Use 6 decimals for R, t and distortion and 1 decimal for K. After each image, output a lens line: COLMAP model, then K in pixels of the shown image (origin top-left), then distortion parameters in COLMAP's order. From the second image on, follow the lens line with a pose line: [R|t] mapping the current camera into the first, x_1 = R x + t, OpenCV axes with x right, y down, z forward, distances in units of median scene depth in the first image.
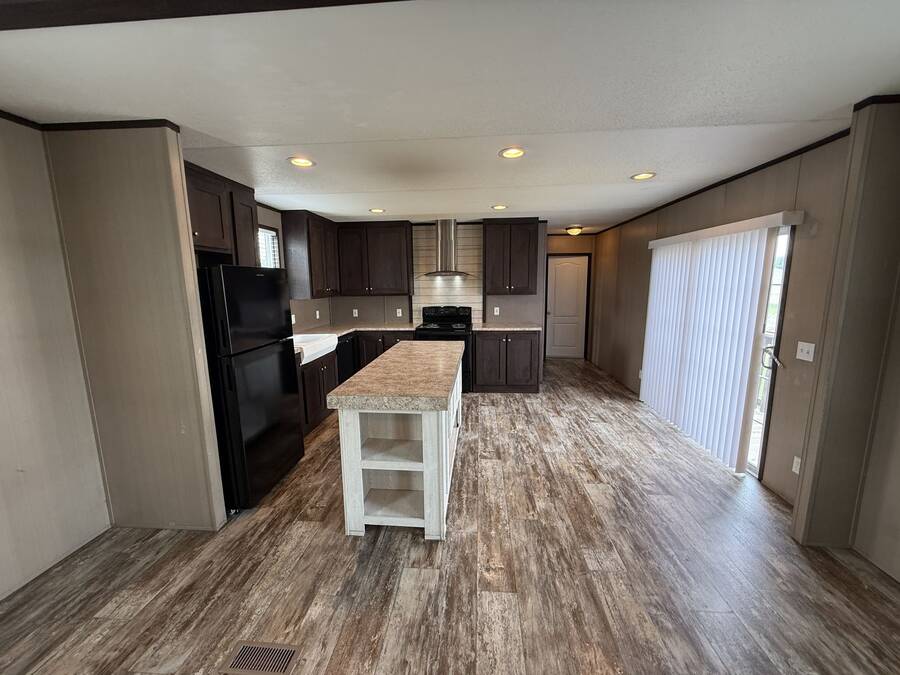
lens RADIAL K [[358.8, 0, 449.8], [0, 358.8, 337.9], [0, 0, 1]] dist [-0.002942, 0.001304]
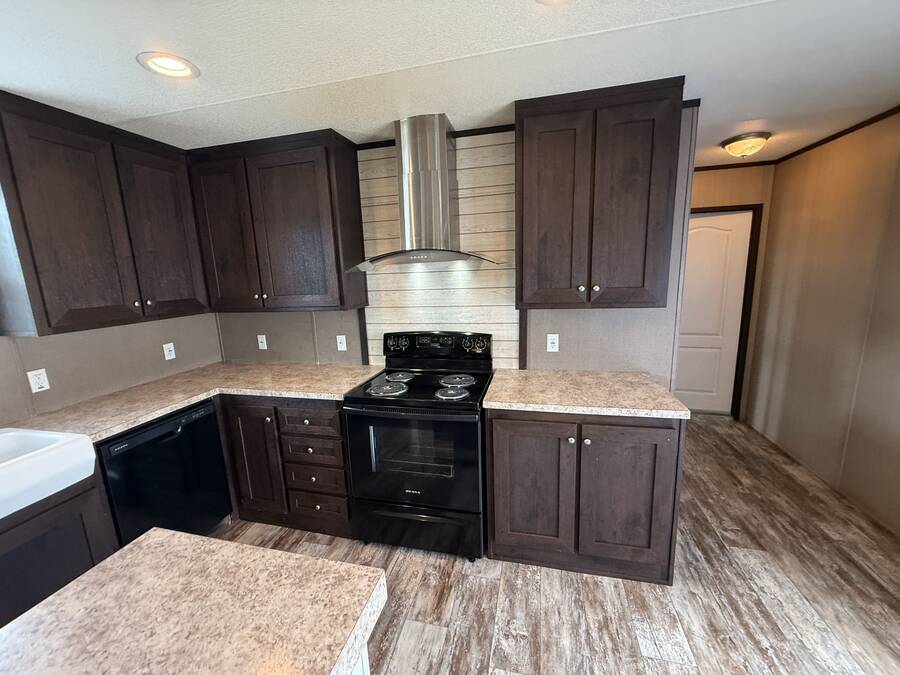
lens RADIAL K [[358.8, 0, 450.0], [0, 358.8, 337.9], [0, 0, 1]] dist [-0.002942, 0.001304]
pose [[0.986909, 0.003581, -0.161241, 0.103092], [0.002350, 0.999328, 0.036576, -0.125027], [0.161264, -0.036476, 0.986237, 0.733652]]
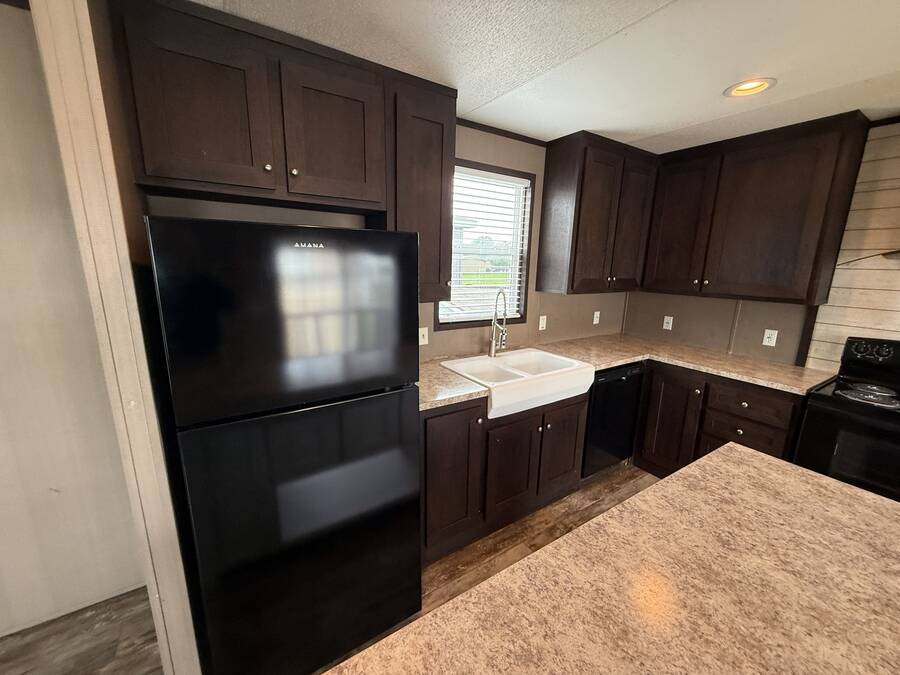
lens RADIAL K [[358.8, 0, 448.9], [0, 358.8, 337.2], [0, 0, 1]] dist [-0.002942, 0.001304]
pose [[0.605727, 0.189919, -0.772674, -0.047475], [-0.150422, 0.980917, 0.123184, -0.087339], [0.781325, 0.041611, 0.622736, 0.521923]]
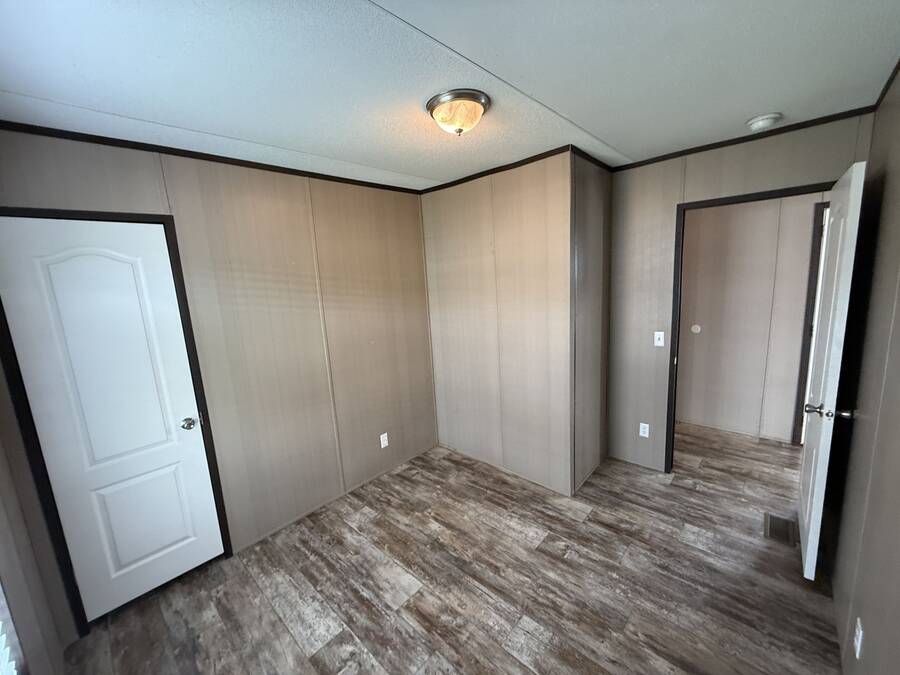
lens RADIAL K [[358.8, 0, 453.7], [0, 358.8, 330.3], [0, 0, 1]] dist [-0.002942, 0.001304]
pose [[-0.611822, 0.160638, -0.774512, 0.554922], [-0.064512, 0.965766, 0.251266, -0.225396], [0.788360, 0.203696, -0.580514, 1.206311]]
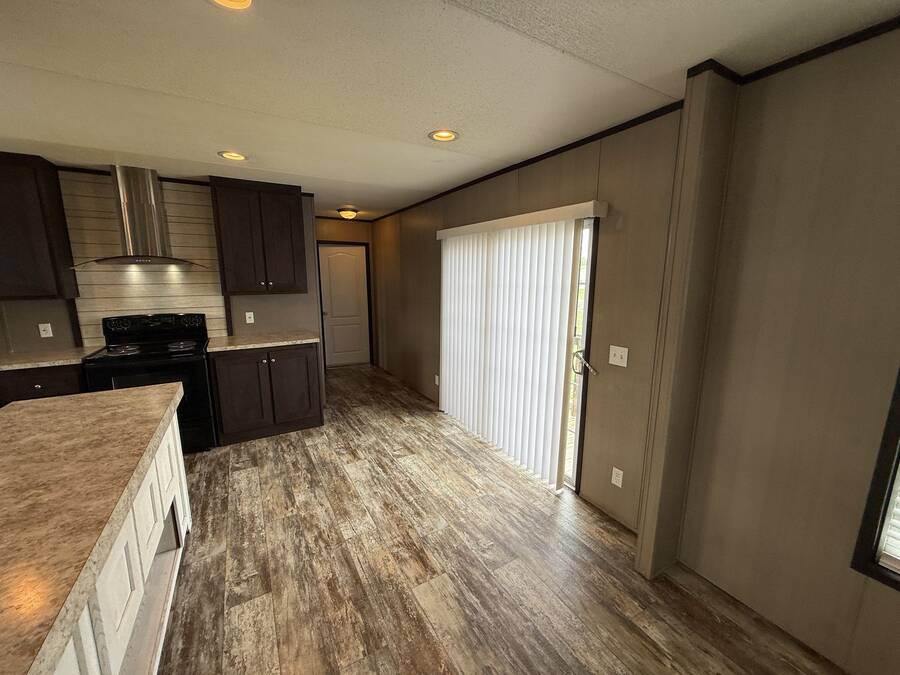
lens RADIAL K [[358.8, 0, 451.8], [0, 358.8, 336.2], [0, 0, 1]] dist [-0.002942, 0.001304]
pose [[0.815838, -0.087639, 0.571602, 0.065107], [0.078272, 0.996088, 0.041006, -0.047975], [-0.572960, 0.011286, 0.819506, 0.273257]]
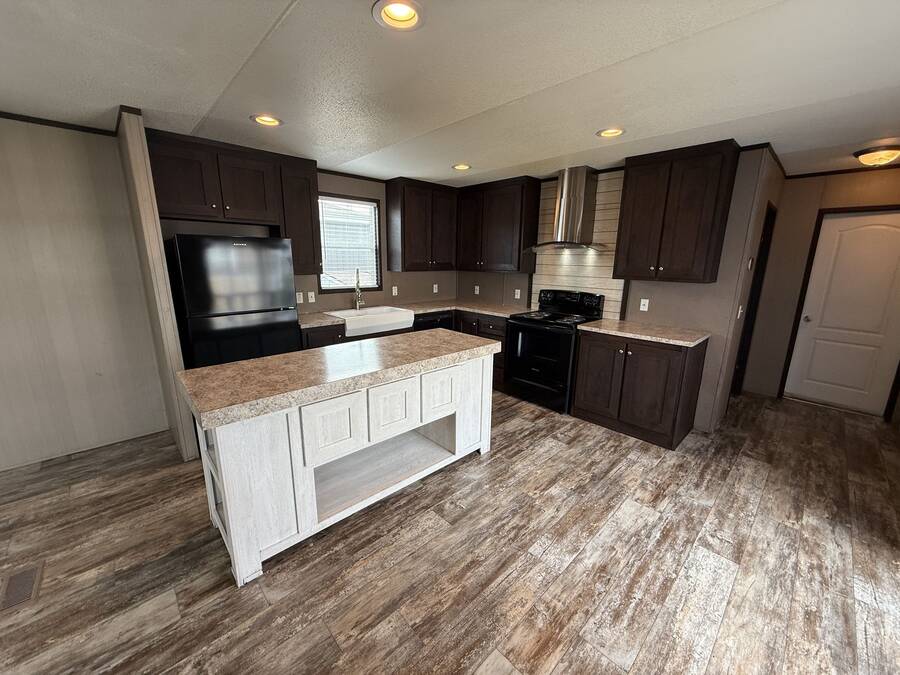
lens RADIAL K [[358.8, 0, 448.2], [0, 358.8, 337.1], [0, 0, 1]] dist [-0.002942, 0.001304]
pose [[0.744323, 0.166204, -0.646807, 0.381432], [-0.122753, 0.986083, 0.112125, -0.060850], [0.656441, -0.004060, 0.754366, 0.366616]]
